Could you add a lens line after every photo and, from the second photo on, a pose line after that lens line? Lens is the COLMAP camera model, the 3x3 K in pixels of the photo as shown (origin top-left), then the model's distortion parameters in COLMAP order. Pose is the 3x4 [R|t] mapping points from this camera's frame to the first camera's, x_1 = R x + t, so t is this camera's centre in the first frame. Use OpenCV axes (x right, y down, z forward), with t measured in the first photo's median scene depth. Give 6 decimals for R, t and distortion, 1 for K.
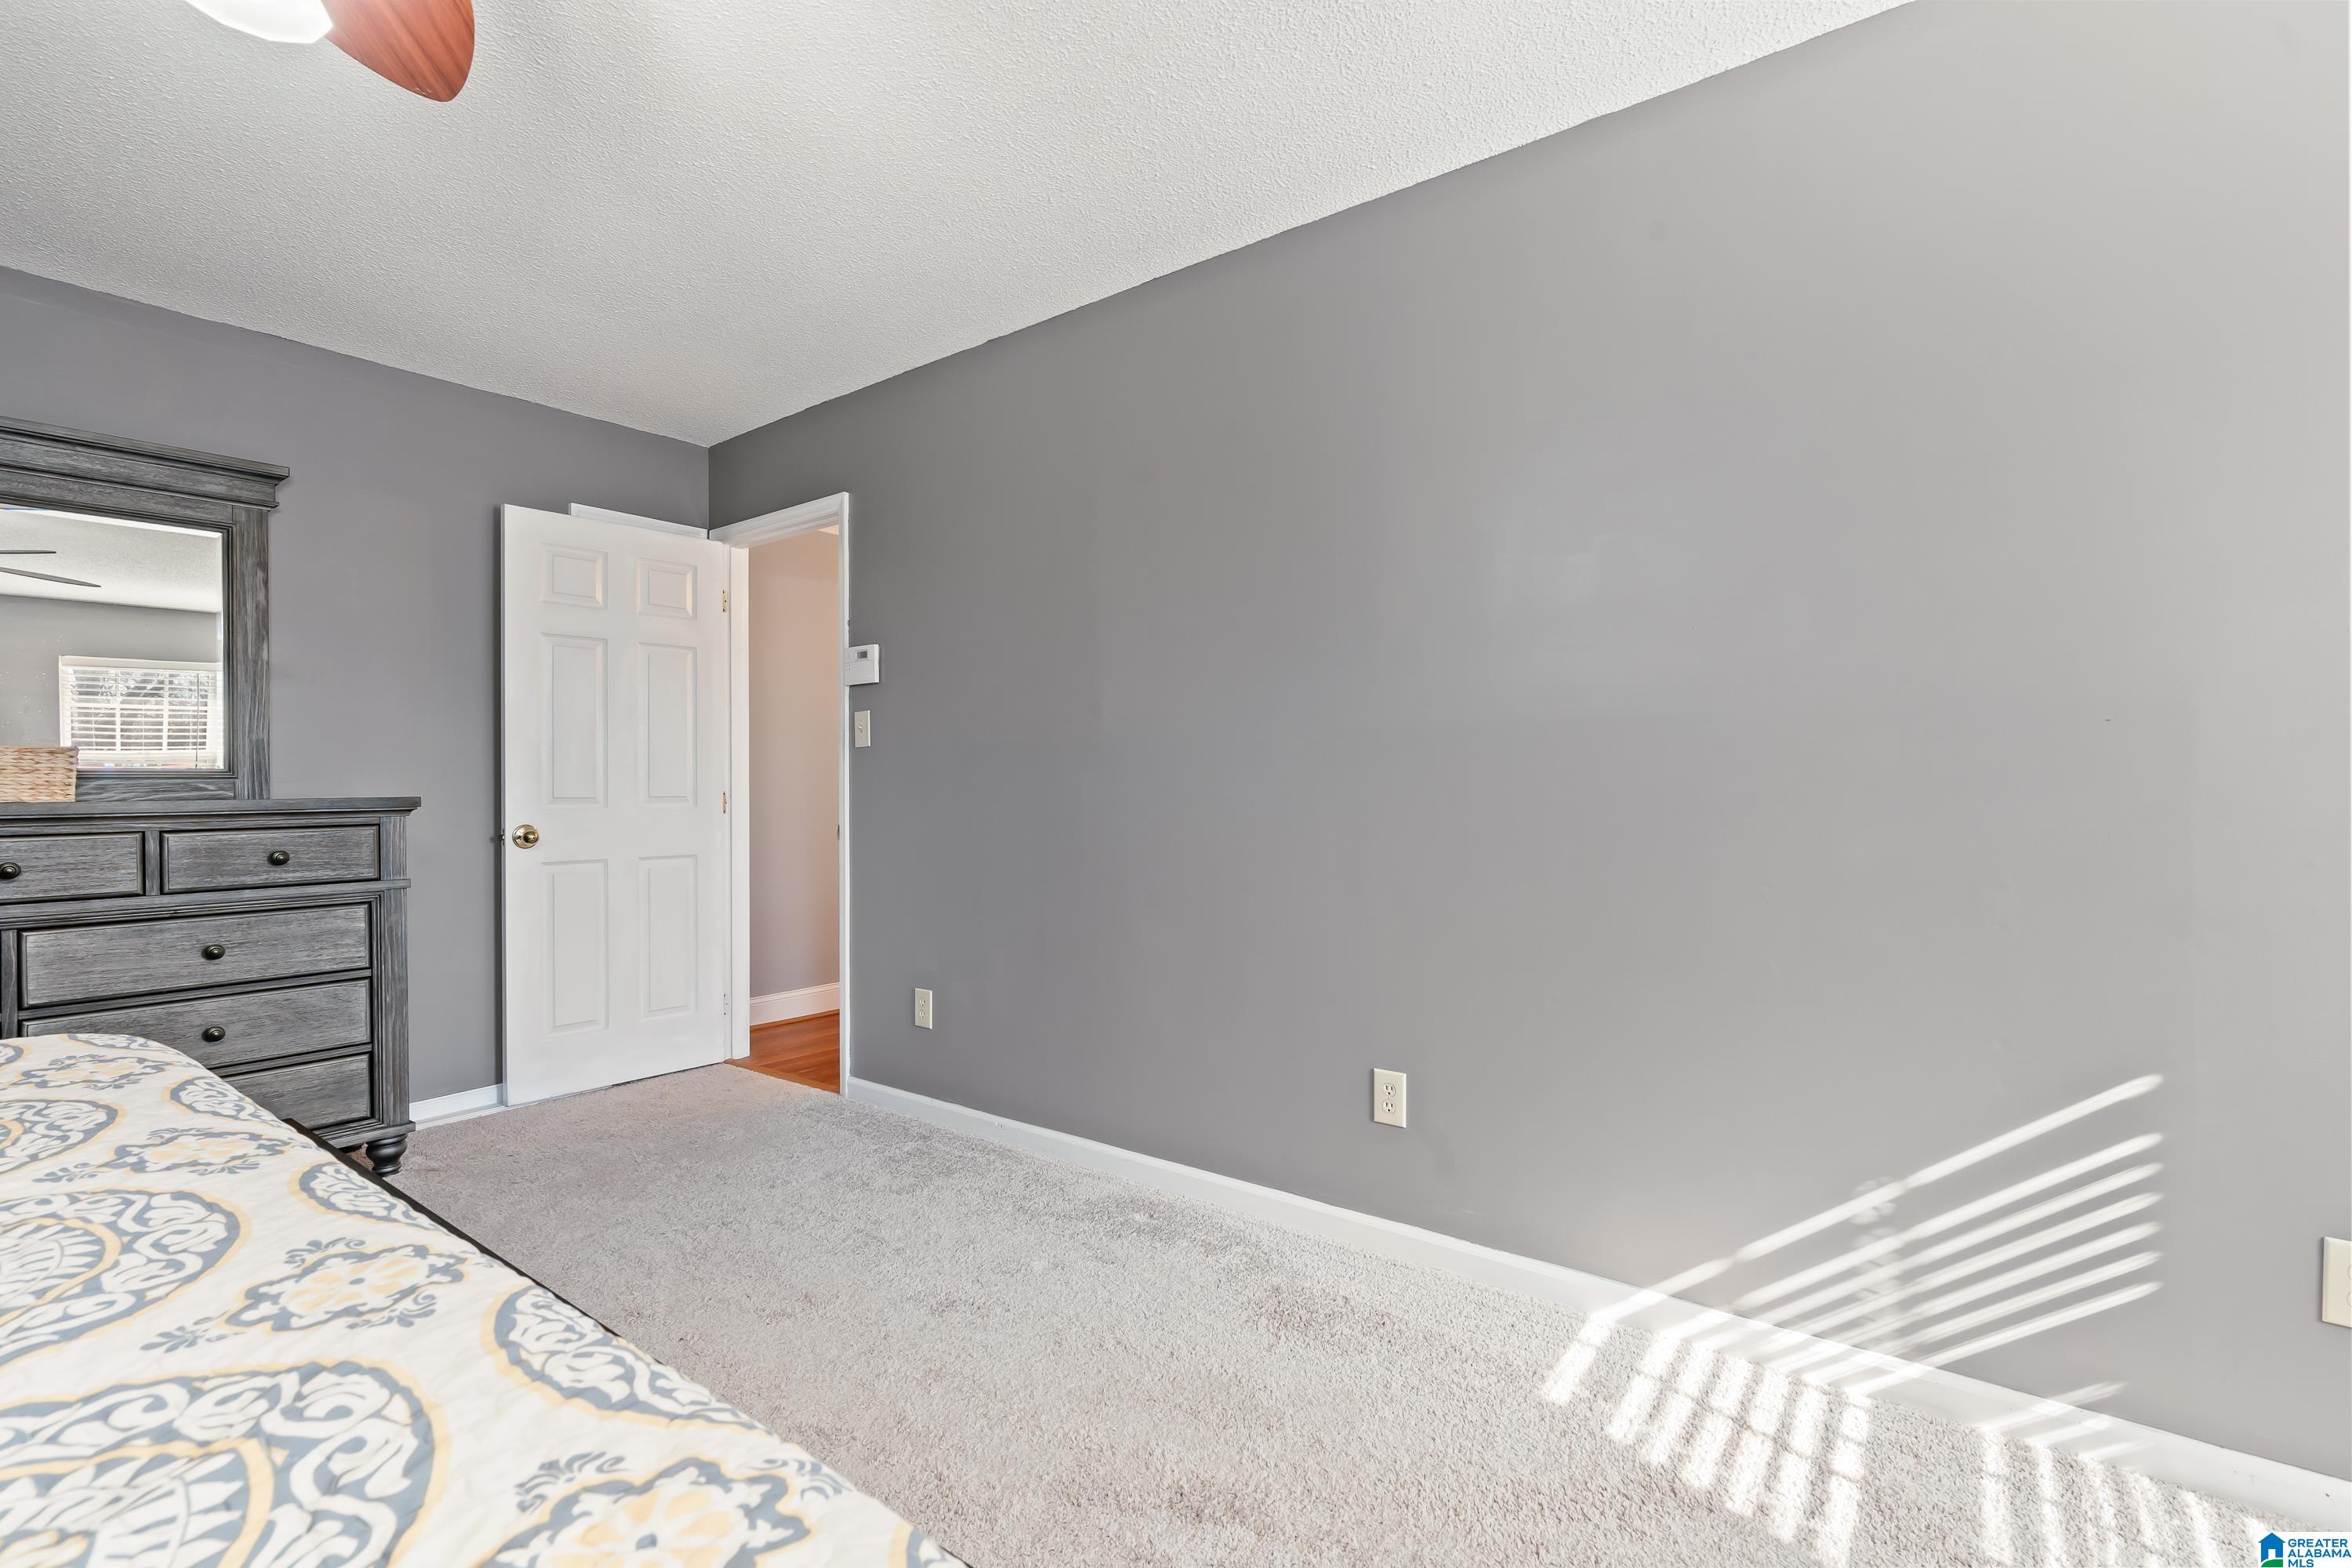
lens RADIAL K [[1070.9, 0, 1177.3], [0, 1070.9, 779.0], [0, 0, 1]] dist [0.000254, -0.000059]
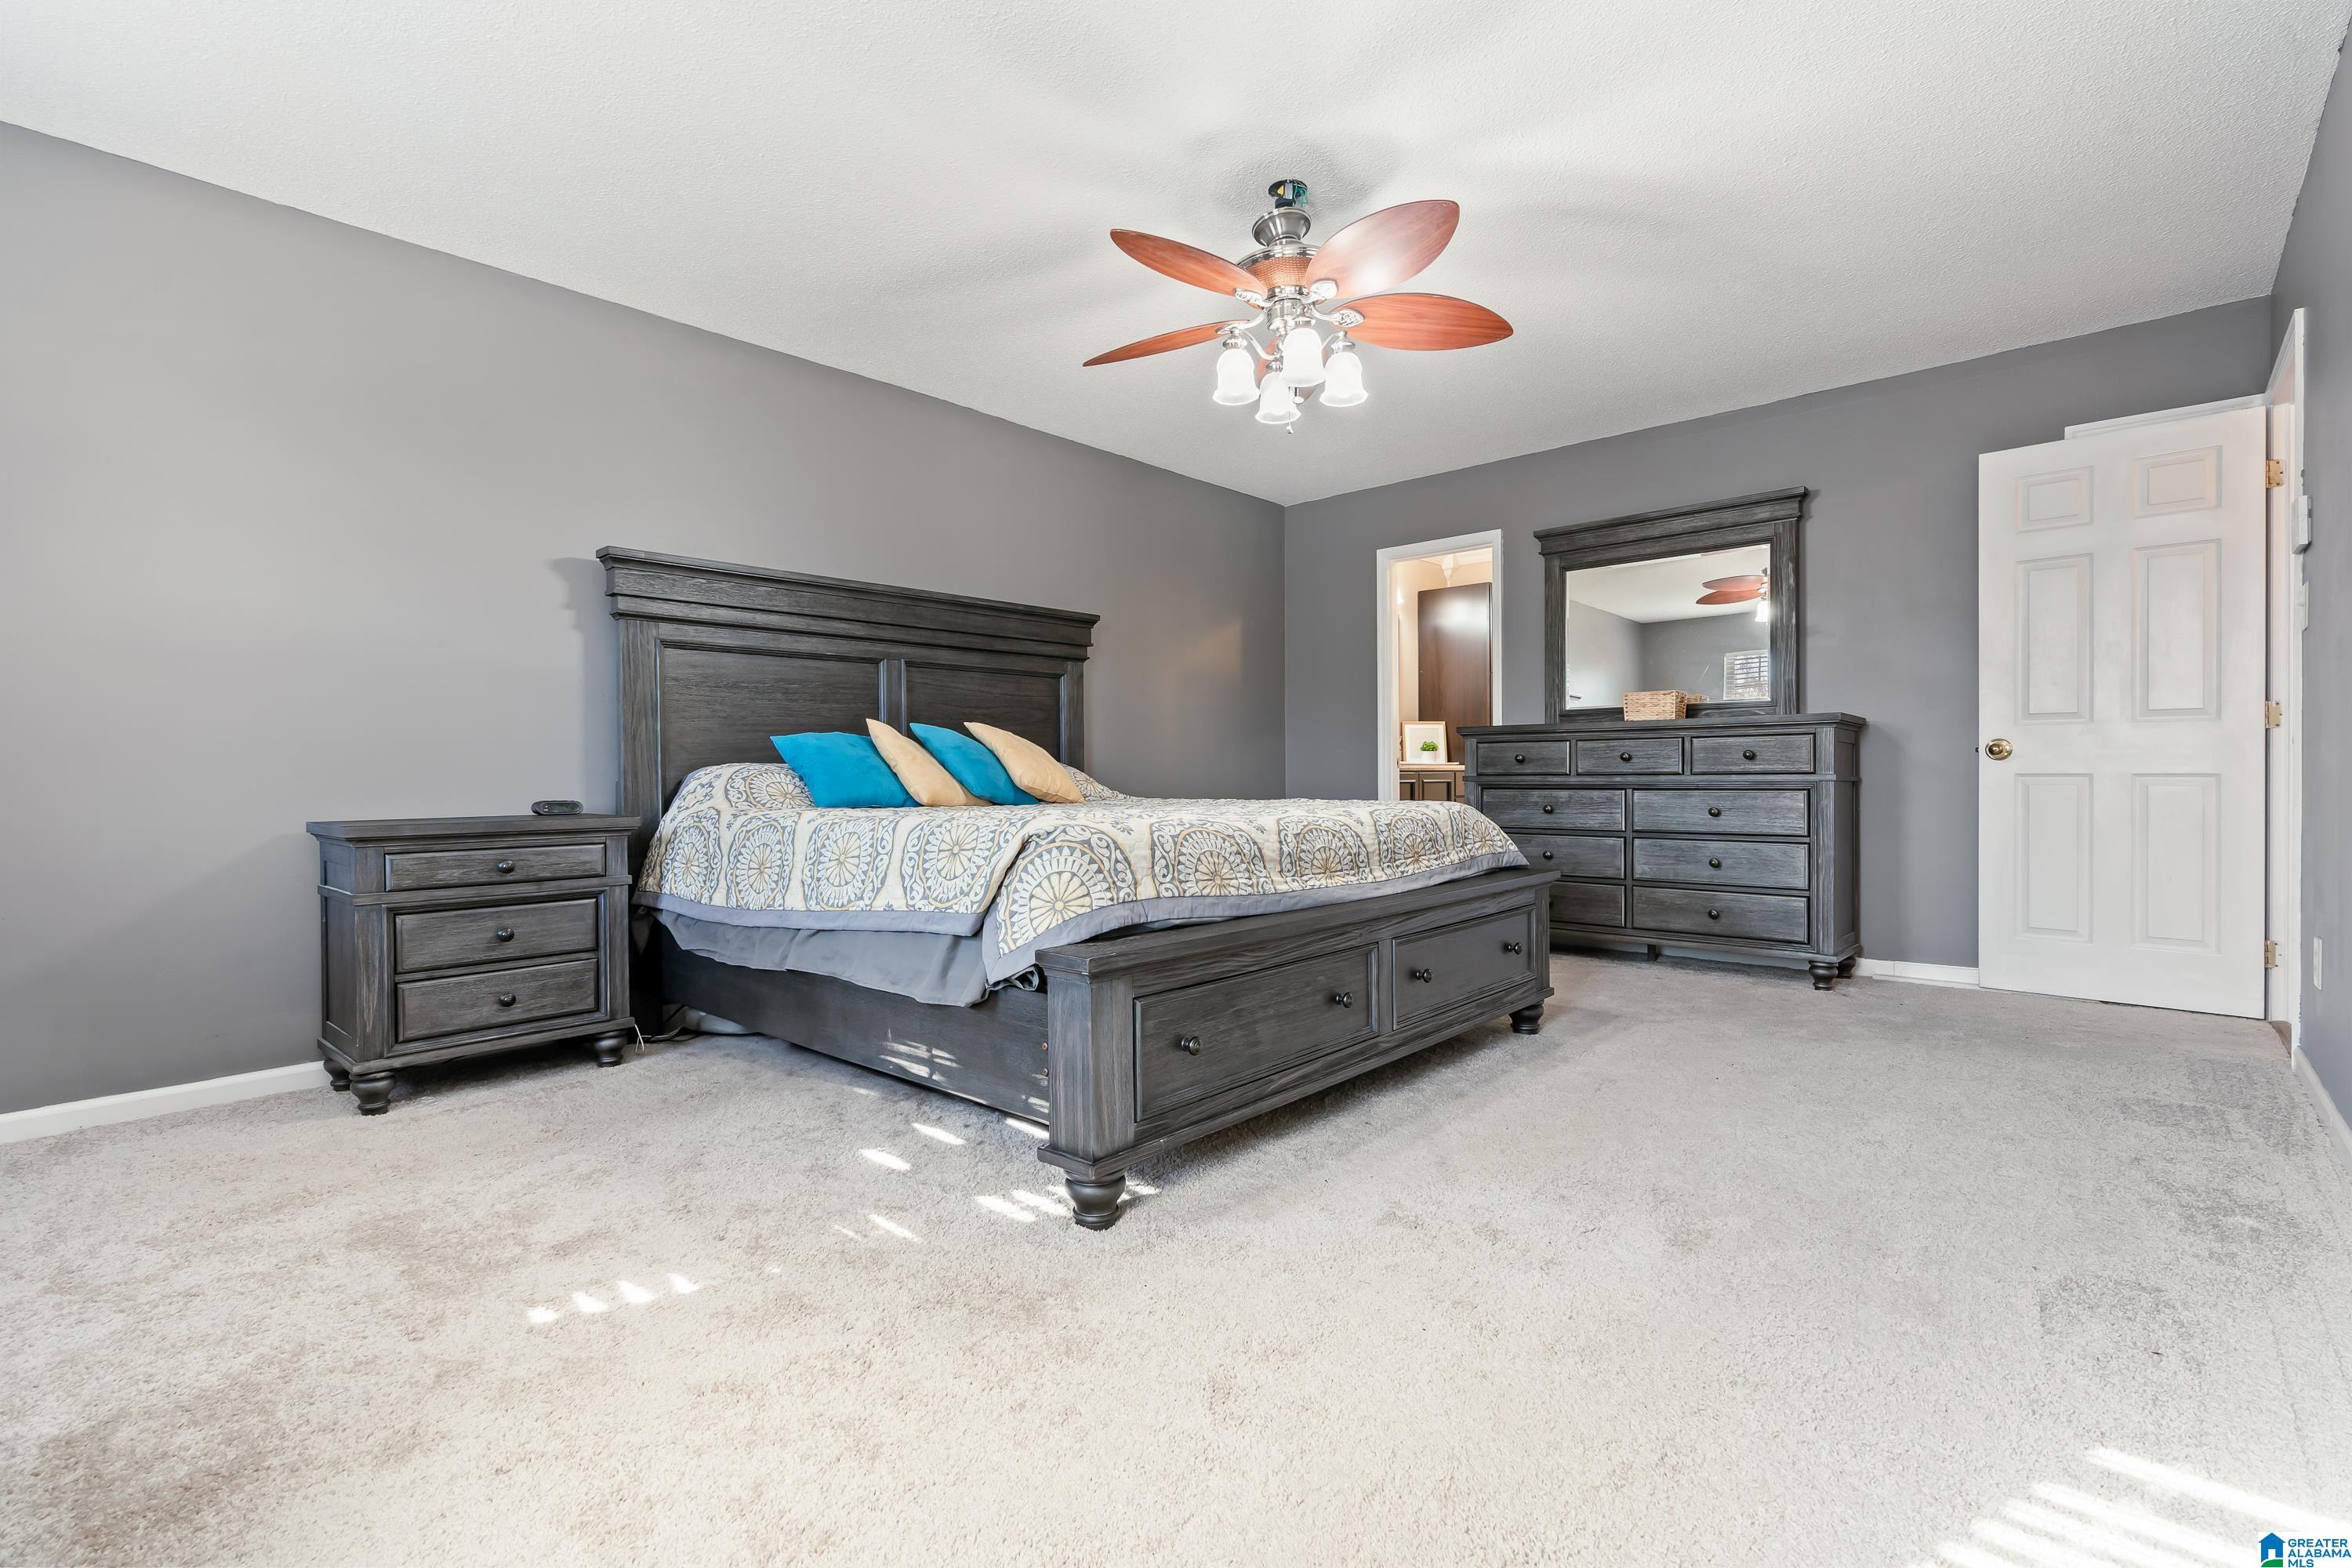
lens RADIAL K [[1070.9, 0, 1177.4], [0, 1070.9, 782.6], [0, 0, 1]] dist [0.000254, -0.000059]
pose [[-0.080689, 0.013162, -0.996652, 0.714680], [0.008049, 0.999889, 0.012553, 0.084629], [0.996707, -0.007010, -0.080786, 0.304202]]
